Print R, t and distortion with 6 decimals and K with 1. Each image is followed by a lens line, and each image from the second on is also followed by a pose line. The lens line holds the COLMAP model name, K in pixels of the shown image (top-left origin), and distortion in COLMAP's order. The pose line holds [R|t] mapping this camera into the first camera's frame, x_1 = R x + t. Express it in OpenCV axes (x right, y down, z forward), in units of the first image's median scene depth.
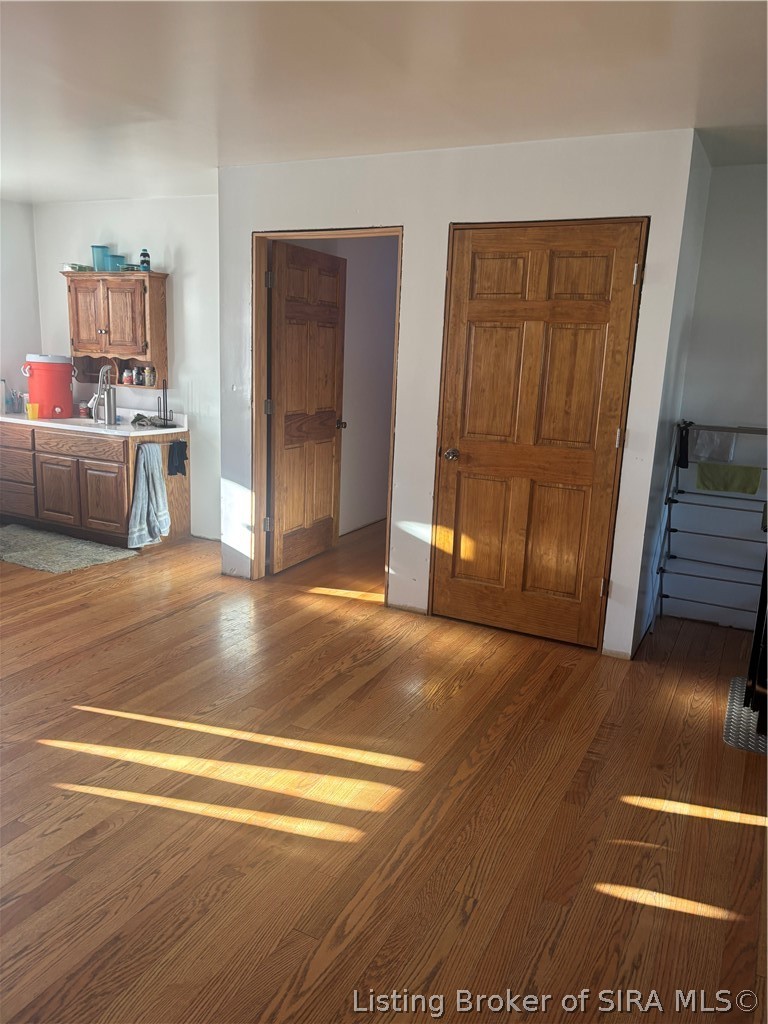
lens RADIAL K [[771.8, 0, 382.5], [0, 771.8, 515.2], [0, 0, 1]] dist [0.041662, -0.005760]
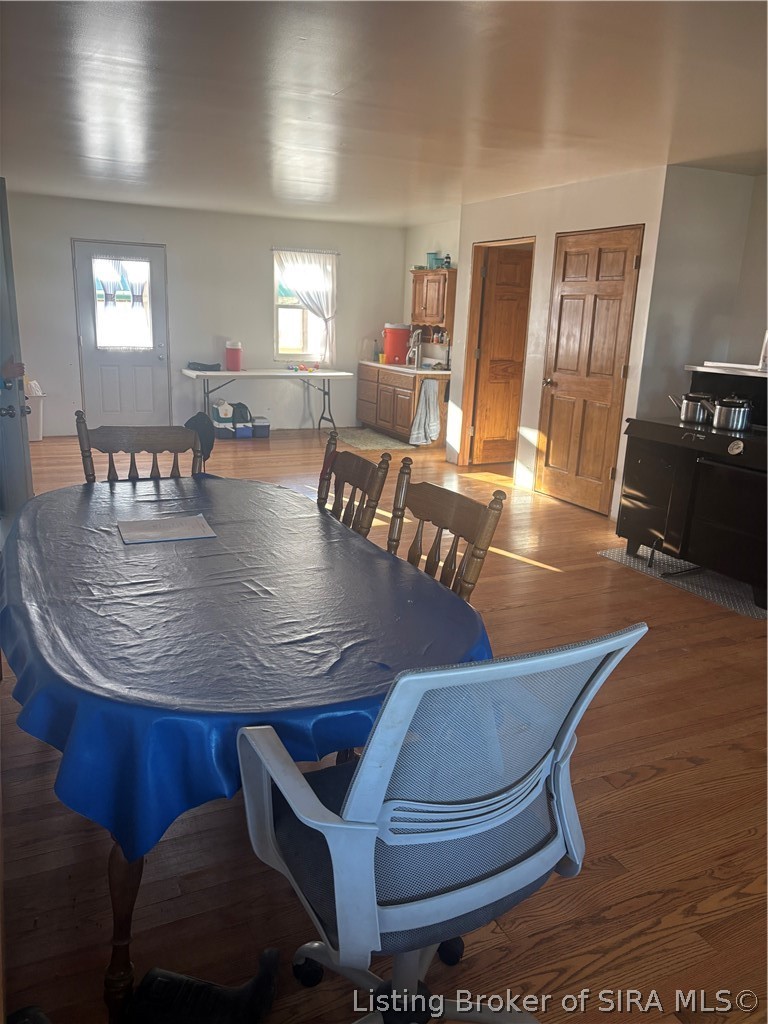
lens RADIAL K [[771.8, 0, 384.3], [0, 771.8, 508.4], [0, 0, 1]] dist [0.041662, -0.005760]
pose [[0.810082, 0.131487, -0.571383, 0.552644], [-0.121568, 0.991019, 0.055700, 0.090821], [0.573575, 0.024340, 0.818791, -0.329344]]
